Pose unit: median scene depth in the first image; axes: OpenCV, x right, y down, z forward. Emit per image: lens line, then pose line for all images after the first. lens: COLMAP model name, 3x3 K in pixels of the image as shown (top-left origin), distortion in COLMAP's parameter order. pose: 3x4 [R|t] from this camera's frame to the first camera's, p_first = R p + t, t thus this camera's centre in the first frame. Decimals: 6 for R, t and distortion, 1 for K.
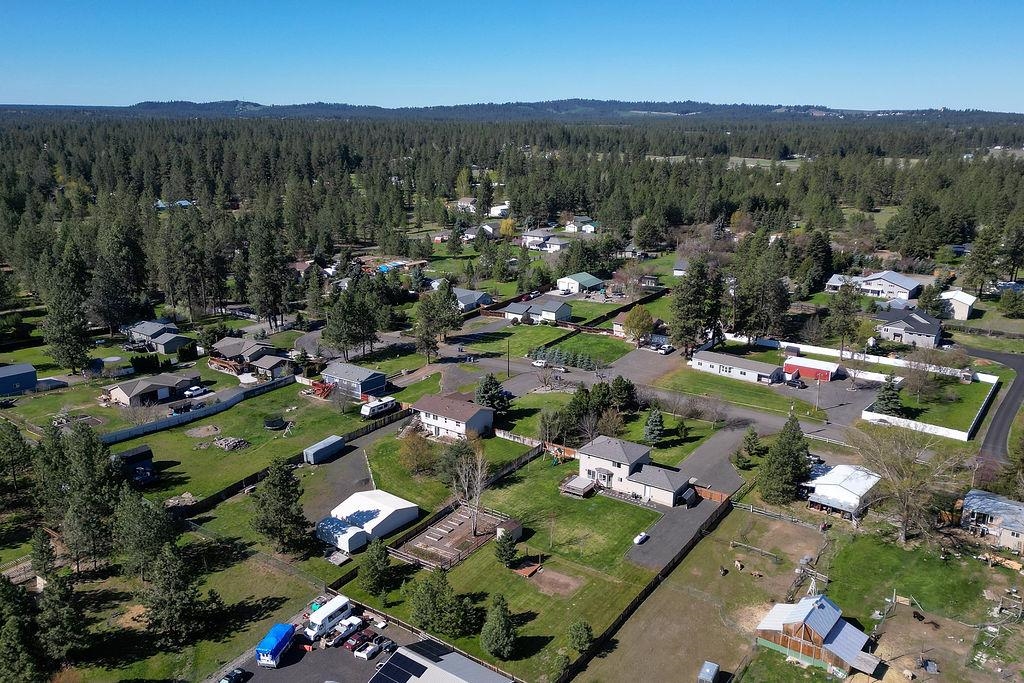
lens RADIAL K [[841.3, 0, 513.1], [0, 841.3, 339.9], [0, 0, 1]] dist [0.110478, -0.127340]
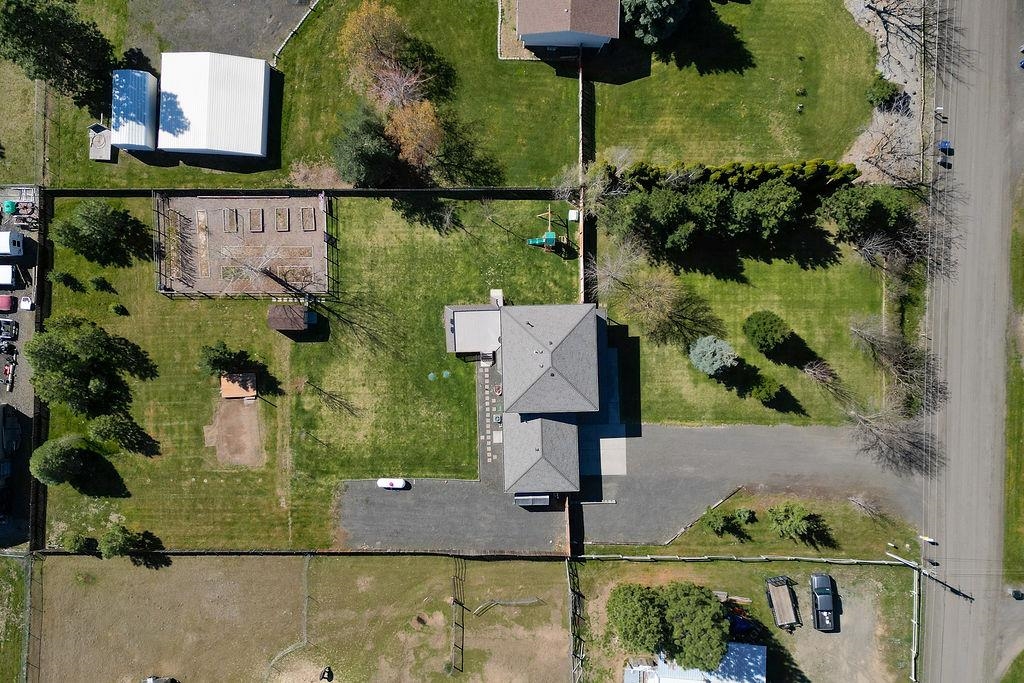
lens RADIAL K [[841.3, 0, 502.6], [0, 841.3, 346.0], [0, 0, 1]] dist [0.110478, -0.127340]
pose [[0.575549, 0.817761, -0.003261, 0.085622], [-0.212882, 0.153677, 0.964917, -0.336442], [0.789572, -0.554663, 0.262535, 0.715233]]
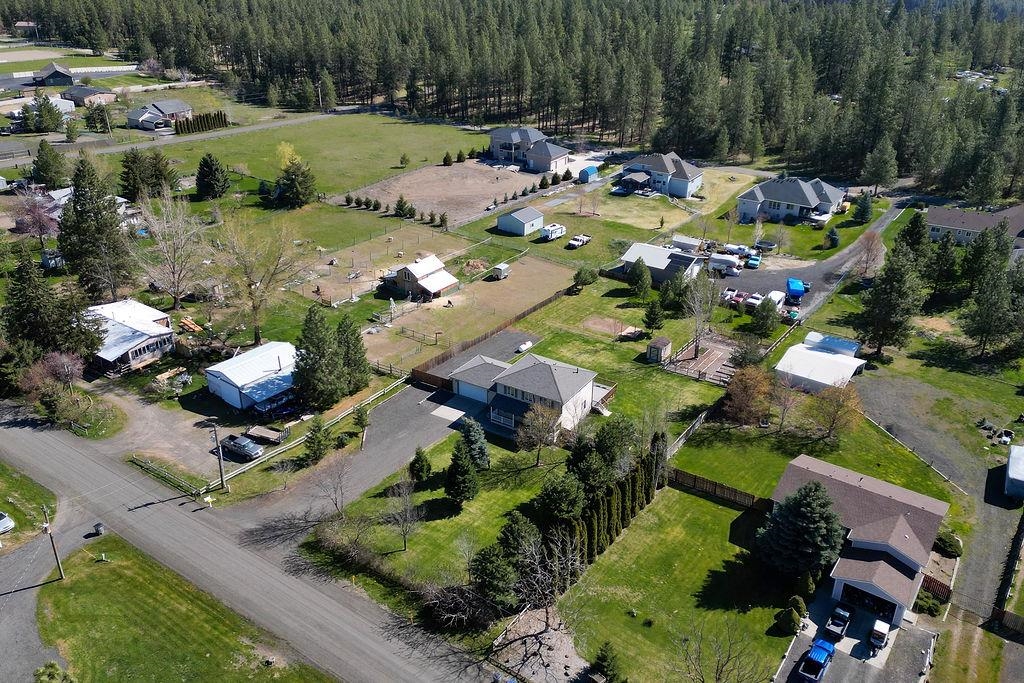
lens RADIAL K [[841.3, 0, 509.8], [0, 841.3, 341.3], [0, 0, 1]] dist [0.110478, -0.127340]
pose [[-0.999353, -0.012312, -0.033796, 0.151325], [-0.031613, 0.748846, 0.661990, -0.313647], [0.017158, 0.662630, -0.748750, 1.296679]]
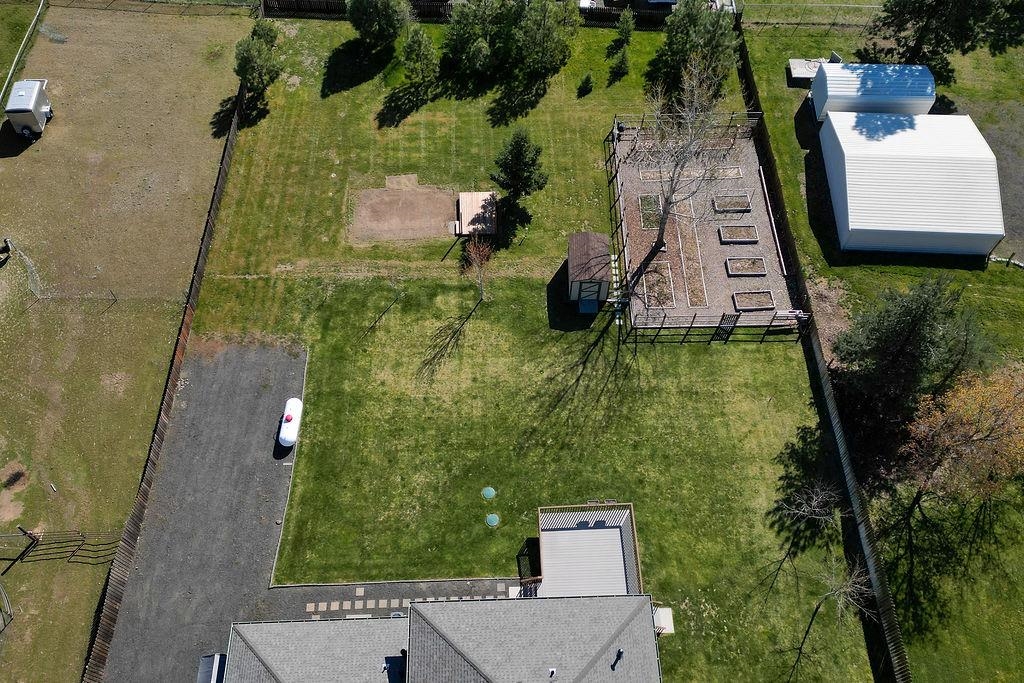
lens RADIAL K [[841.3, 0, 513.8], [0, 841.3, 340.1], [0, 0, 1]] dist [0.110478, -0.127340]
pose [[-0.813267, 0.485939, -0.320092, 0.128687], [-0.176302, 0.318460, 0.931397, -0.097897], [0.554539, 0.813908, -0.173322, 0.814748]]
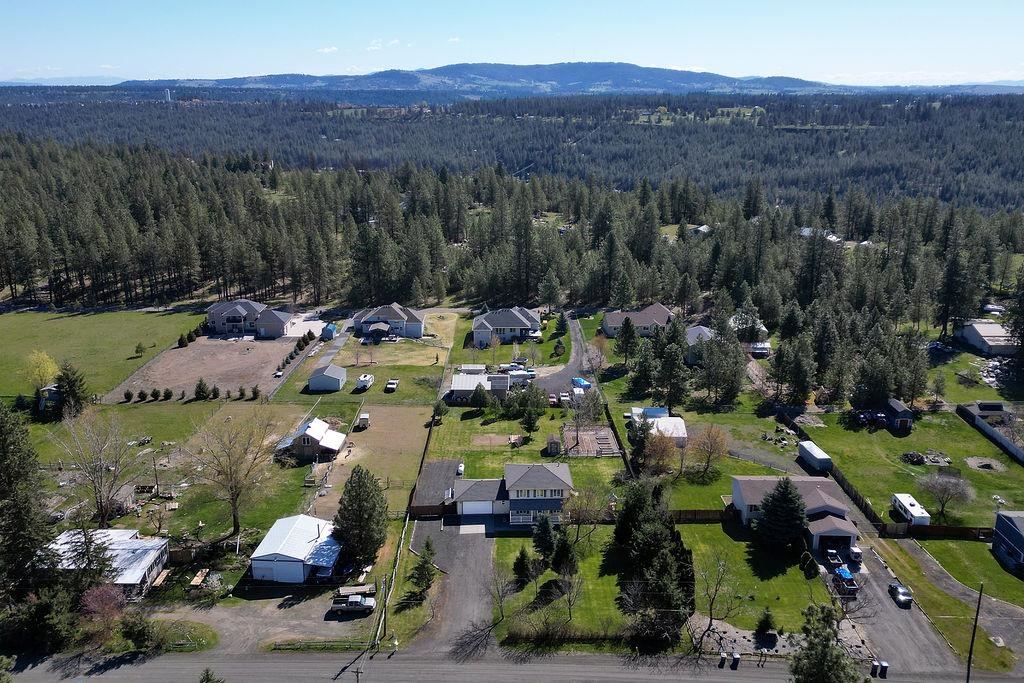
lens RADIAL K [[841.3, 0, 515.4], [0, 841.3, 346.2], [0, 0, 1]] dist [0.110478, -0.127340]
pose [[-0.809365, 0.150413, -0.567718, 0.541624], [-0.168477, 0.866559, 0.469777, -0.350568], [0.562622, 0.475868, -0.676022, 1.308153]]
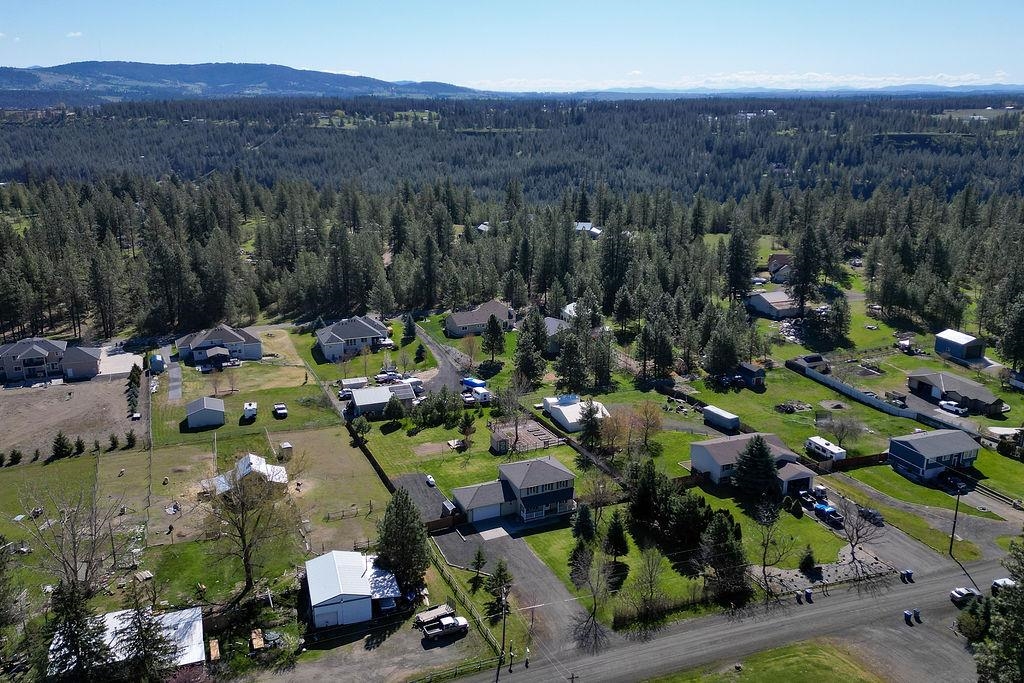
lens RADIAL K [[841.3, 0, 516.9], [0, 841.3, 340.7], [0, 0, 1]] dist [0.110478, -0.127340]
pose [[-0.528843, 0.218253, -0.820177, 0.735330], [-0.231002, 0.892872, 0.386545, -0.298940], [0.816678, 0.393884, -0.421773, 1.124681]]
